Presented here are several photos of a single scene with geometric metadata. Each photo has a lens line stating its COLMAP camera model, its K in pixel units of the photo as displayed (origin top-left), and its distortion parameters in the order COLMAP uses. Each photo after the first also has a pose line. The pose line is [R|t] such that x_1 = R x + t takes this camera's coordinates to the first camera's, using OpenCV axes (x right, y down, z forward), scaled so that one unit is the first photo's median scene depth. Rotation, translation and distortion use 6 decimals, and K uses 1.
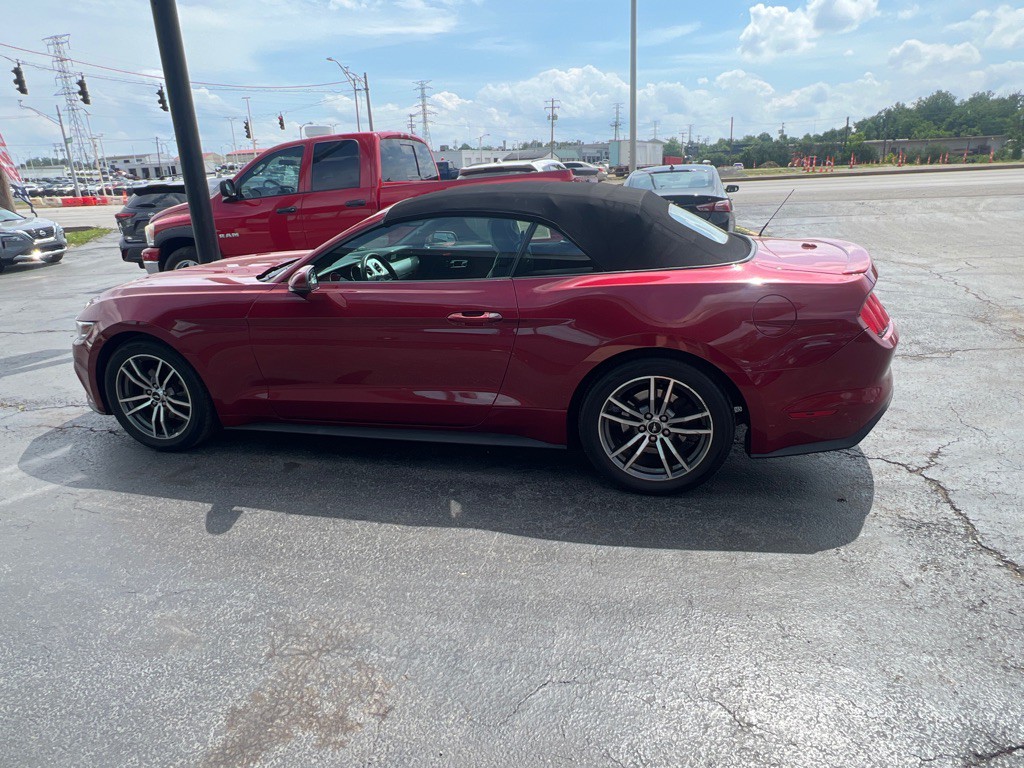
lens RADIAL K [[640.7, 0, 505.9], [0, 640.7, 387.4], [0, 0, 1]] dist [-0.000322, -0.001765]
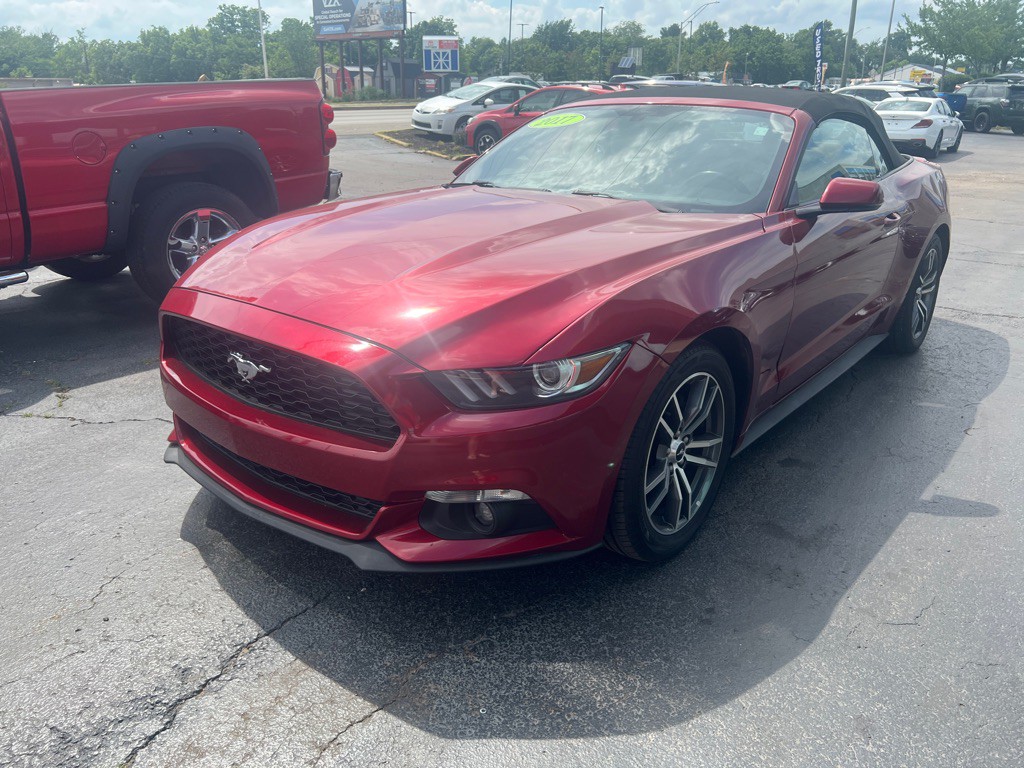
lens RADIAL K [[774.8, 0, 516.2], [0, 774.8, 387.1], [0, 0, 1]] dist [0.044319, -0.053451]
pose [[0.407462, -0.273455, 0.871319, -1.189979], [0.269310, 0.947665, 0.171476, -0.192133], [-0.872609, 0.164785, 0.459781, 0.839191]]
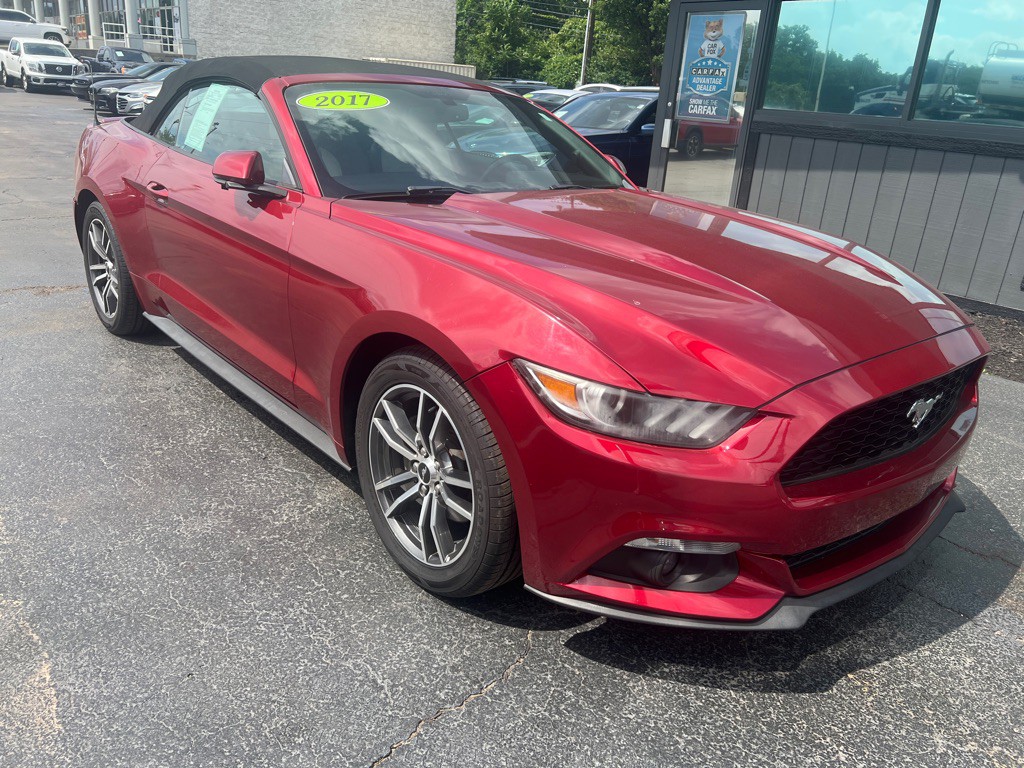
lens RADIAL K [[774.8, 0, 512.9], [0, 774.8, 382.7], [0, 0, 1]] dist [0.044319, -0.053451]
pose [[-0.828203, -0.211126, 0.519139, -0.787037], [0.144520, 0.814539, 0.561819, -0.532562], [-0.541474, 0.540326, -0.644092, 1.808960]]
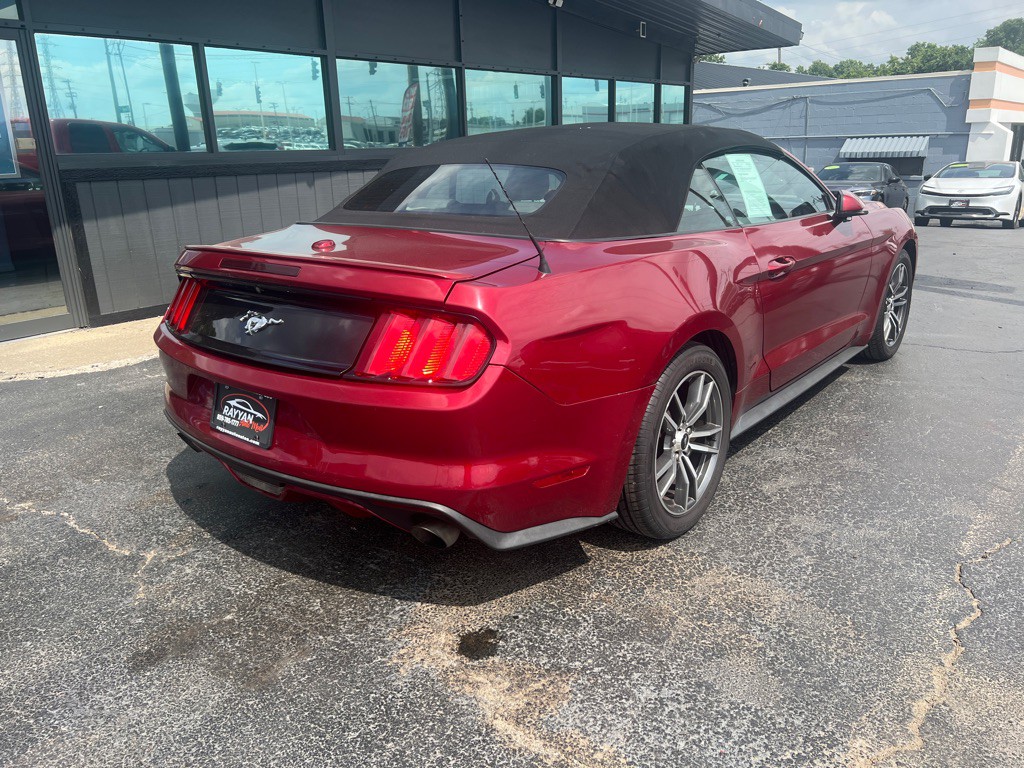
lens RADIAL K [[774.8, 0, 514.2], [0, 774.8, 379.5], [0, 0, 1]] dist [0.044319, -0.053451]
pose [[-0.408518, 0.312277, -0.857669, 1.027969], [-0.249603, 0.865616, 0.434060, -0.456850], [0.877959, 0.391398, -0.275674, 1.346024]]
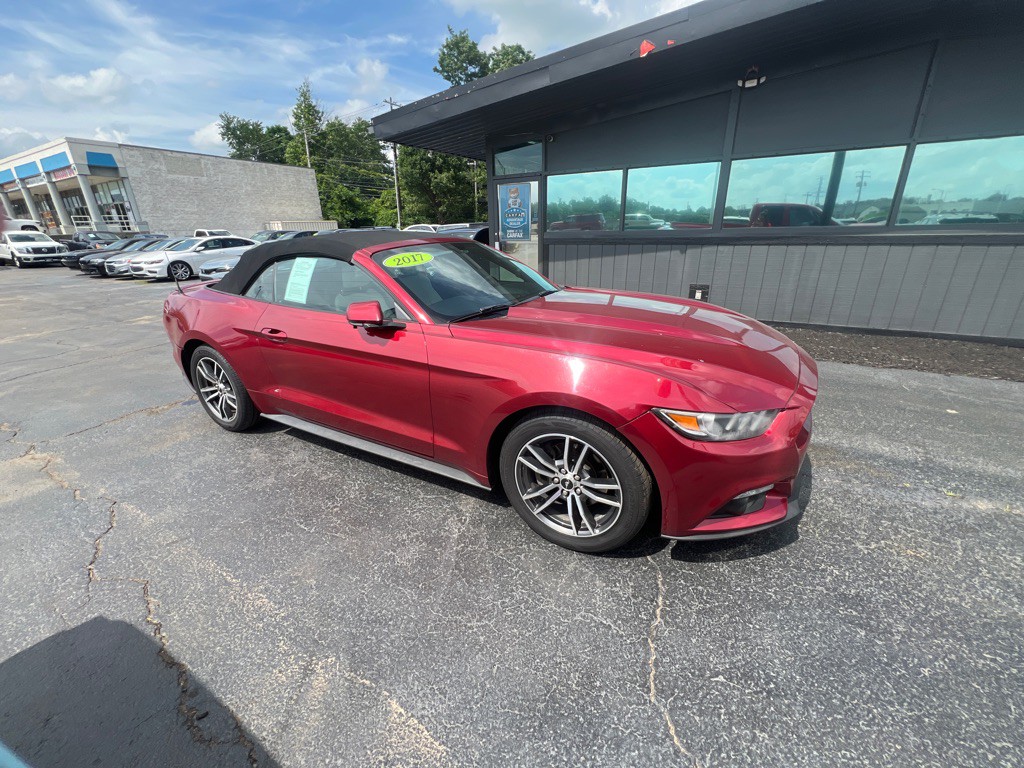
lens RADIAL K [[409.0, 0, 510.3], [0, 409.0, 382.8], [0, 0, 1]] dist [-0.003770, 0.001330]
pose [[-0.967680, -0.026086, 0.250829, -0.489204], [0.138026, 0.777644, 0.613367, -0.571891], [-0.211057, 0.628163, -0.748910, 1.817321]]
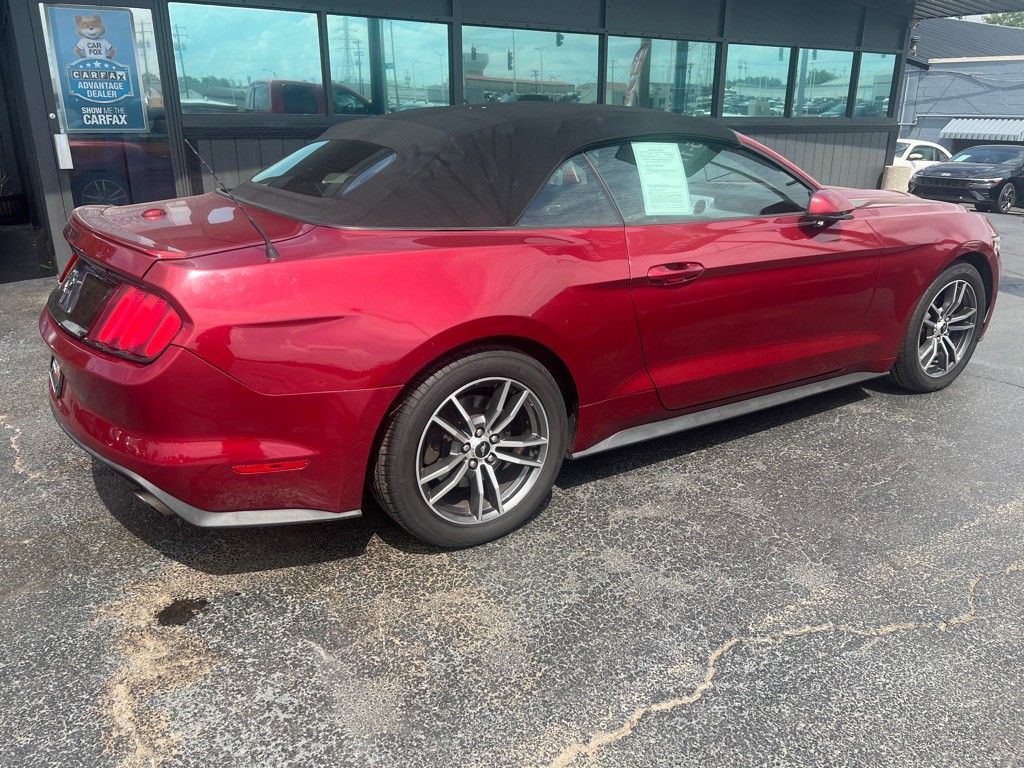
lens RADIAL K [[774.8, 0, 519.4], [0, 774.8, 380.3], [0, 0, 1]] dist [0.044319, -0.053451]
pose [[-0.668189, 0.276957, -0.690521, 0.779490], [-0.215979, 0.815953, 0.536259, -0.559564], [0.711953, 0.507460, -0.485394, 1.646840]]
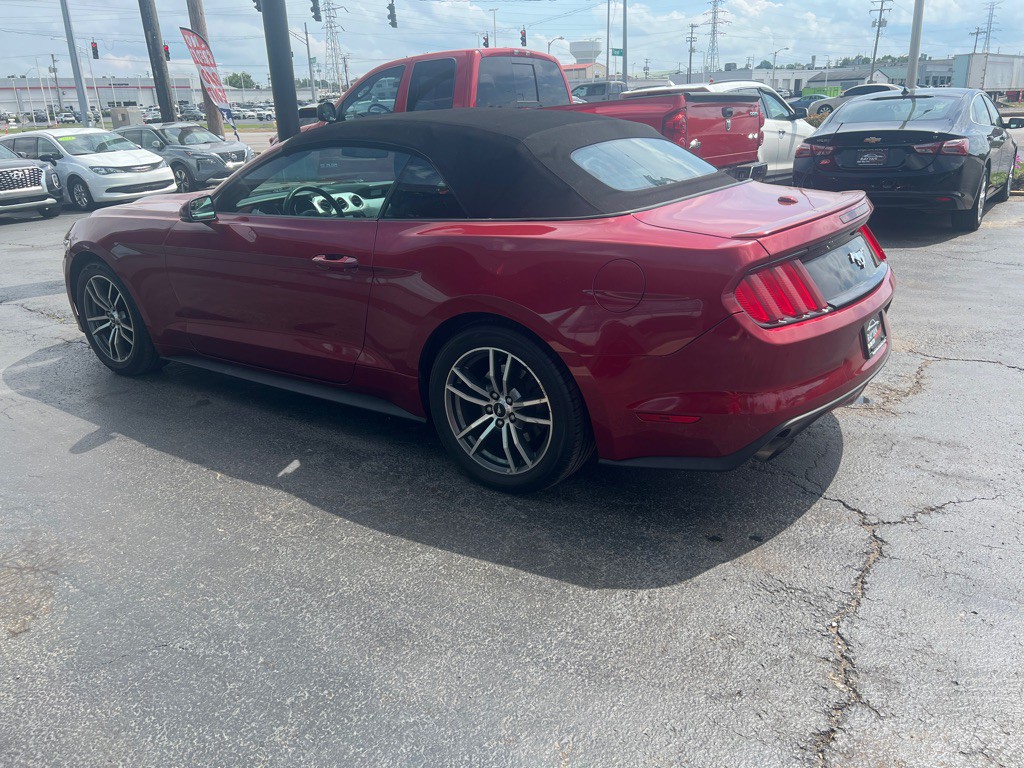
lens RADIAL K [[774.8, 0, 511.7], [0, 774.8, 377.4], [0, 0, 1]] dist [0.044319, -0.053451]
pose [[0.937981, 0.123977, -0.323760, 0.468015], [-0.117103, 0.992285, 0.040711, -0.018109], [0.326310, -0.000273, 0.945263, 0.044304]]
